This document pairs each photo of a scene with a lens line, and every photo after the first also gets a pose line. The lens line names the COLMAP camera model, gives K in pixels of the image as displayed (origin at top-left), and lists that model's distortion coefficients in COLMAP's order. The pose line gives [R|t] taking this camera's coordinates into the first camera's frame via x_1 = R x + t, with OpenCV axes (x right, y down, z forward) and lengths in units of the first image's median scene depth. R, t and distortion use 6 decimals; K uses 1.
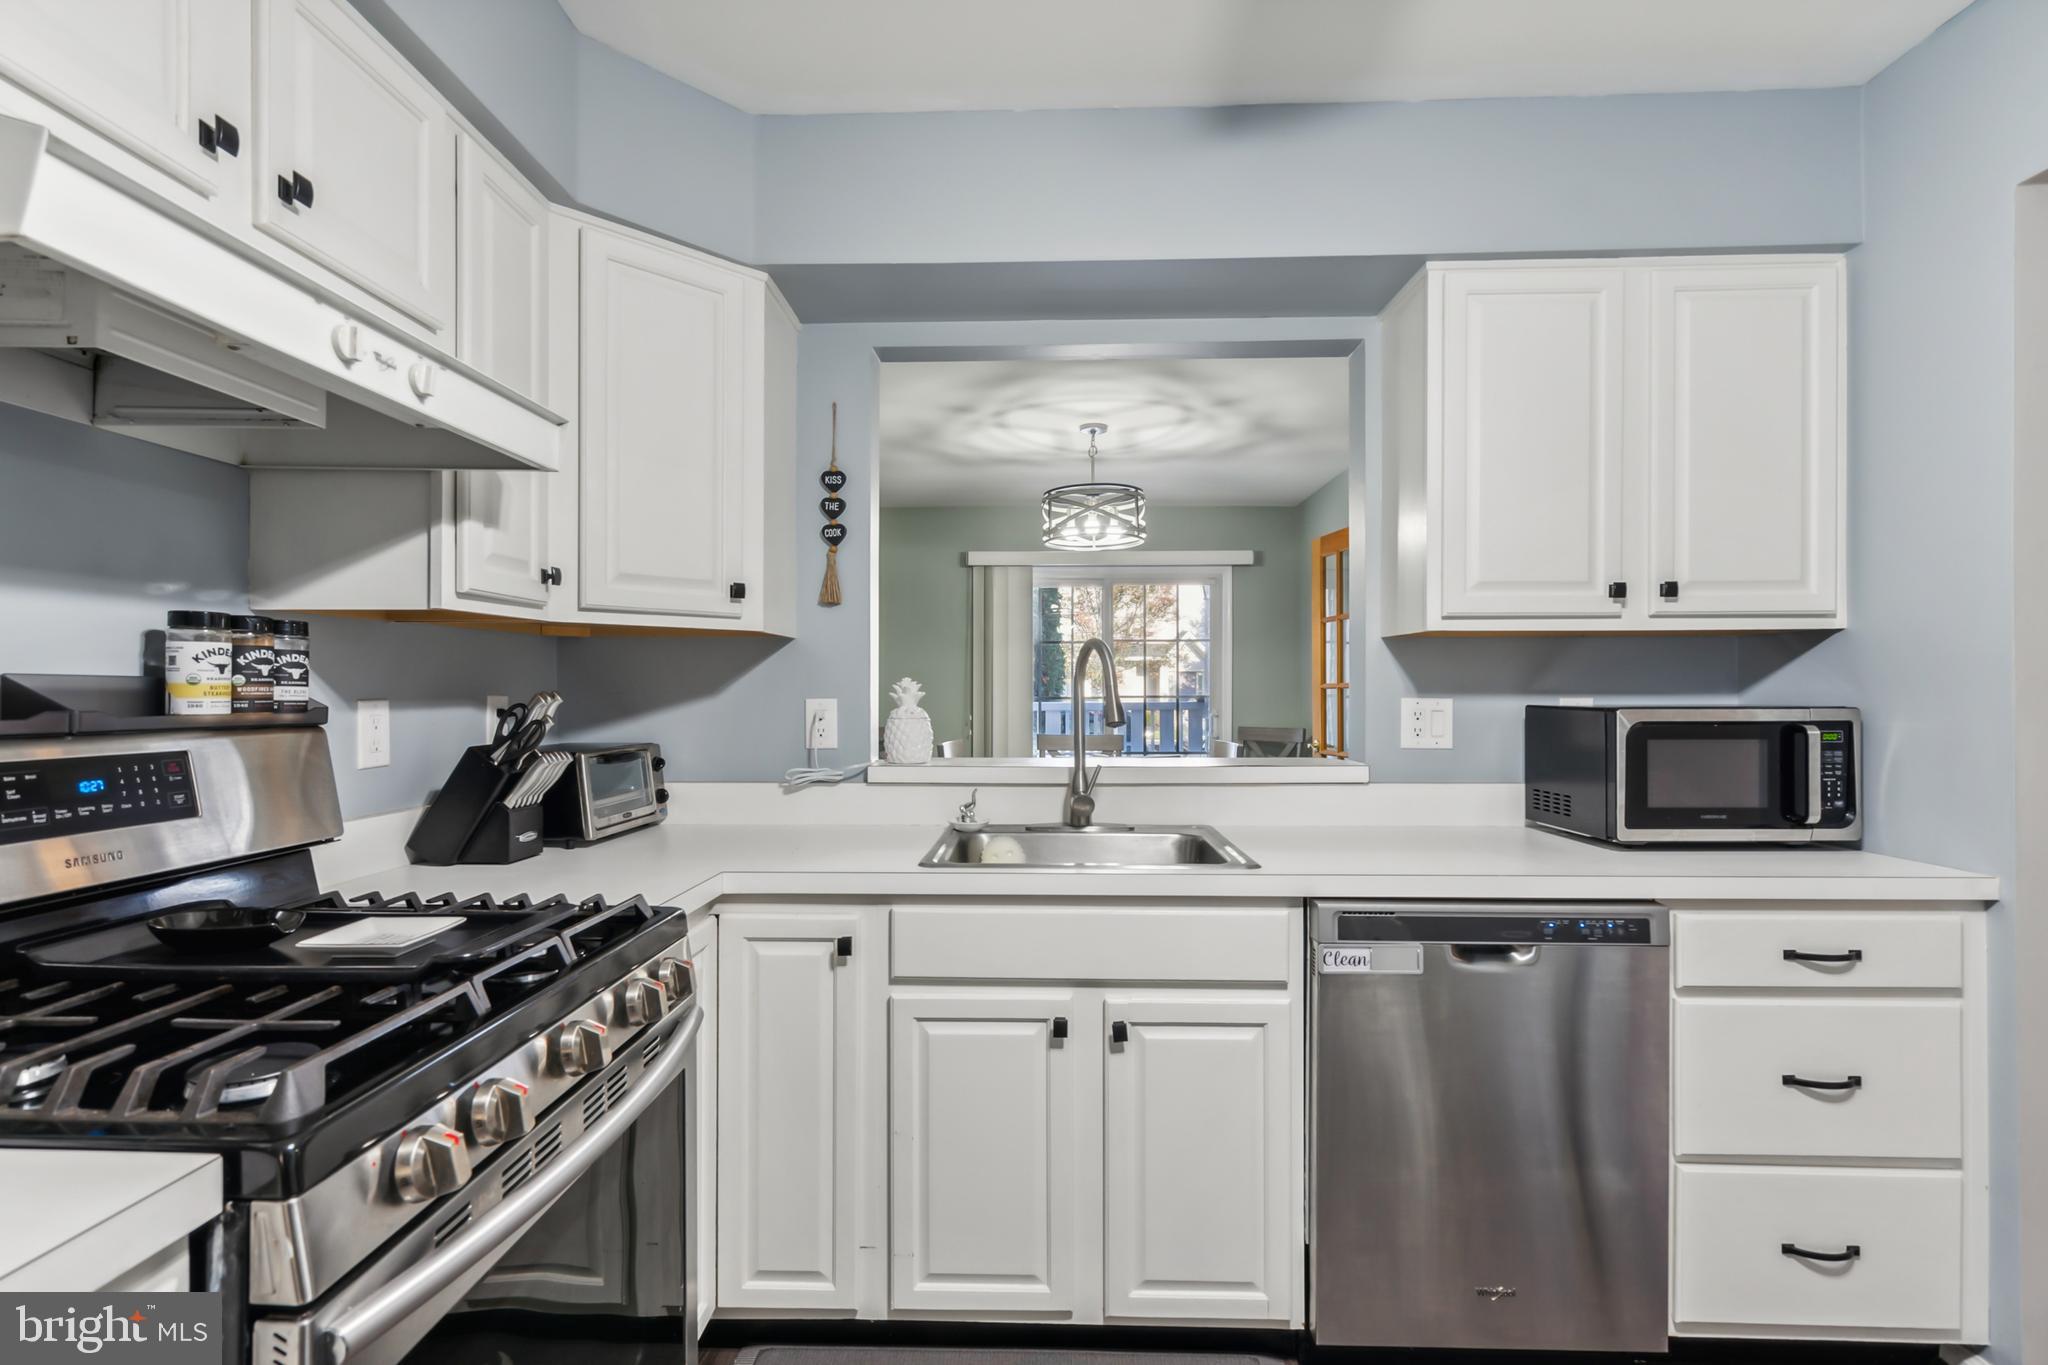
lens RADIAL K [[948.6, 0, 1029.5], [0, 948.6, 699.3], [0, 0, 1]] dist [-0.005506, 0.002186]
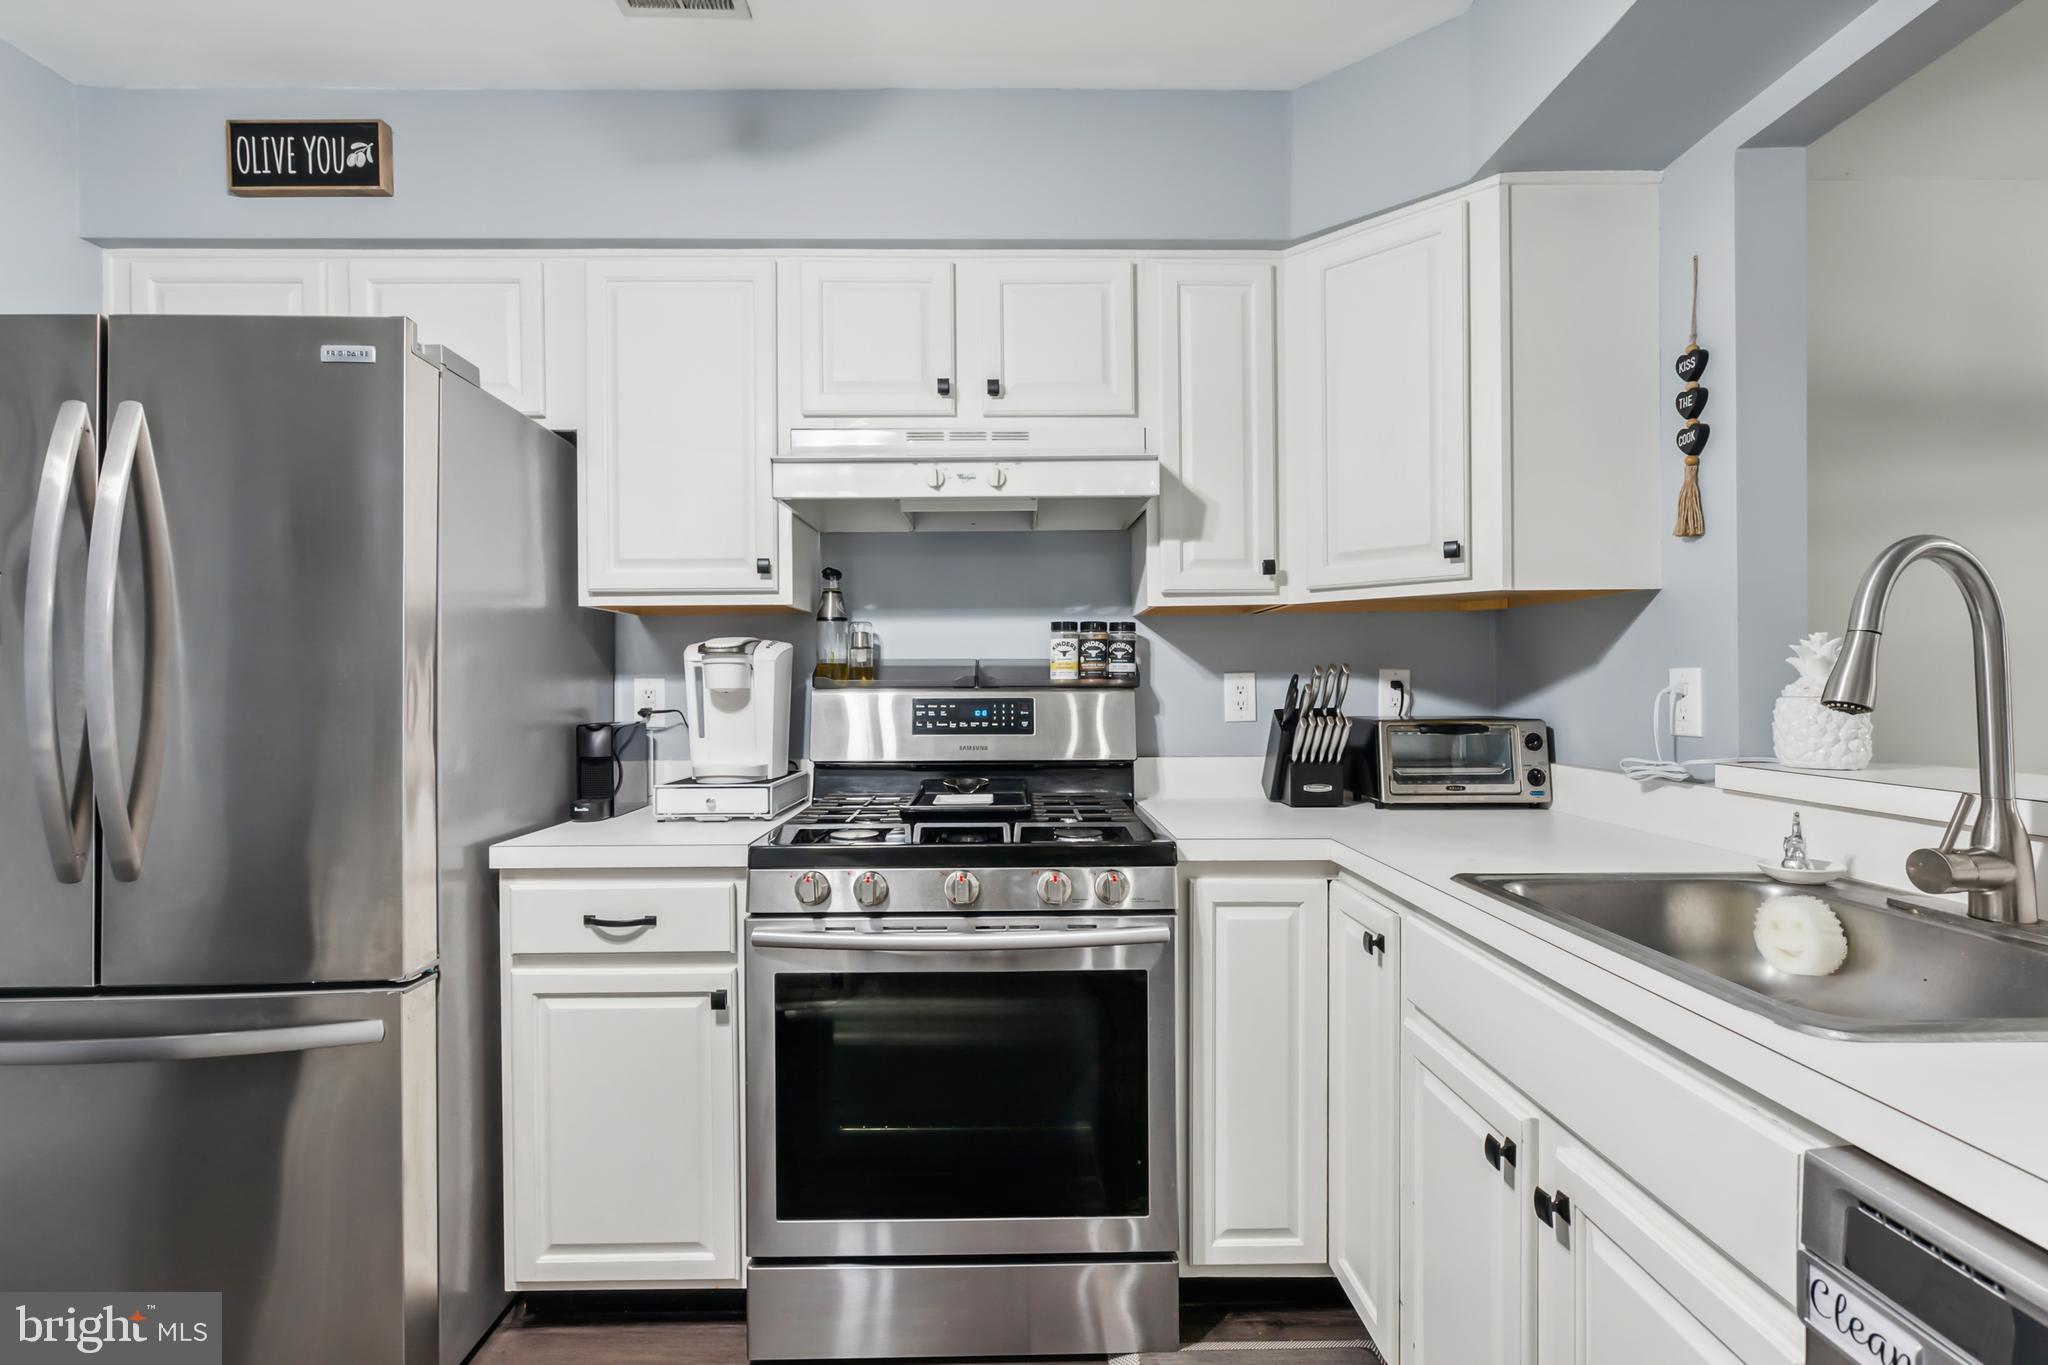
lens RADIAL K [[948.6, 0, 1021.7], [0, 948.6, 682.6], [0, 0, 1]] dist [-0.005506, 0.002186]
pose [[0.043840, -0.001702, -0.999037, 0.825866], [-0.002703, 0.999995, -0.001822, 0.023185], [0.999035, 0.002781, 0.043836, 0.774359]]
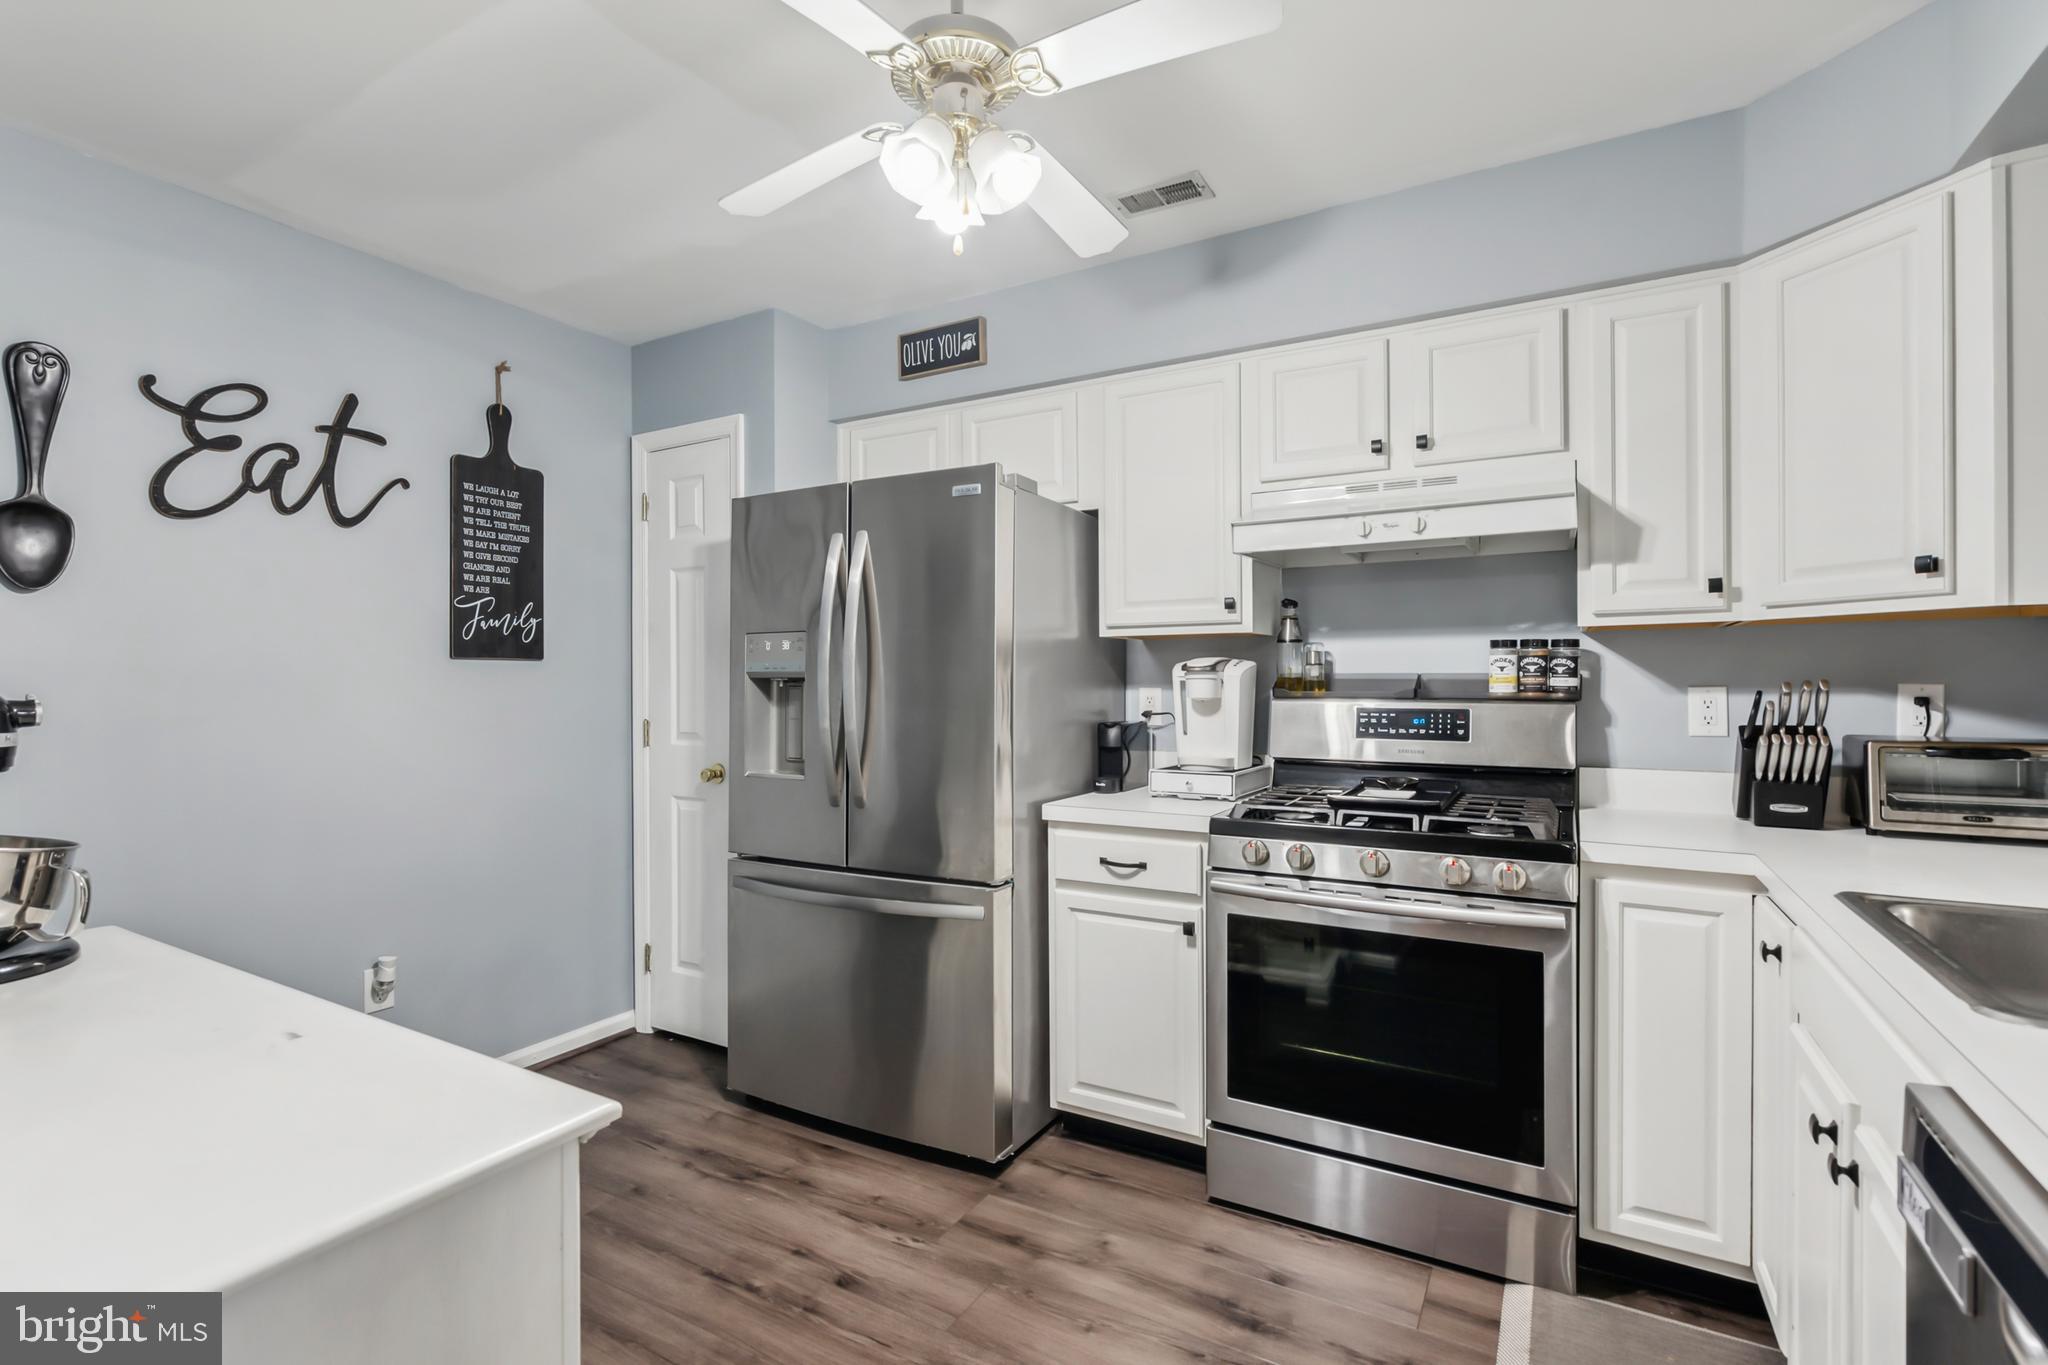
lens RADIAL K [[948.6, 0, 1018.6], [0, 948.6, 679.7], [0, 0, 1]] dist [-0.005506, 0.002186]
pose [[-0.476361, -0.000520, -0.879249, 1.194259], [-0.005431, 0.999982, 0.002351, -0.008548], [0.879233, 0.005895, -0.476356, 0.966211]]
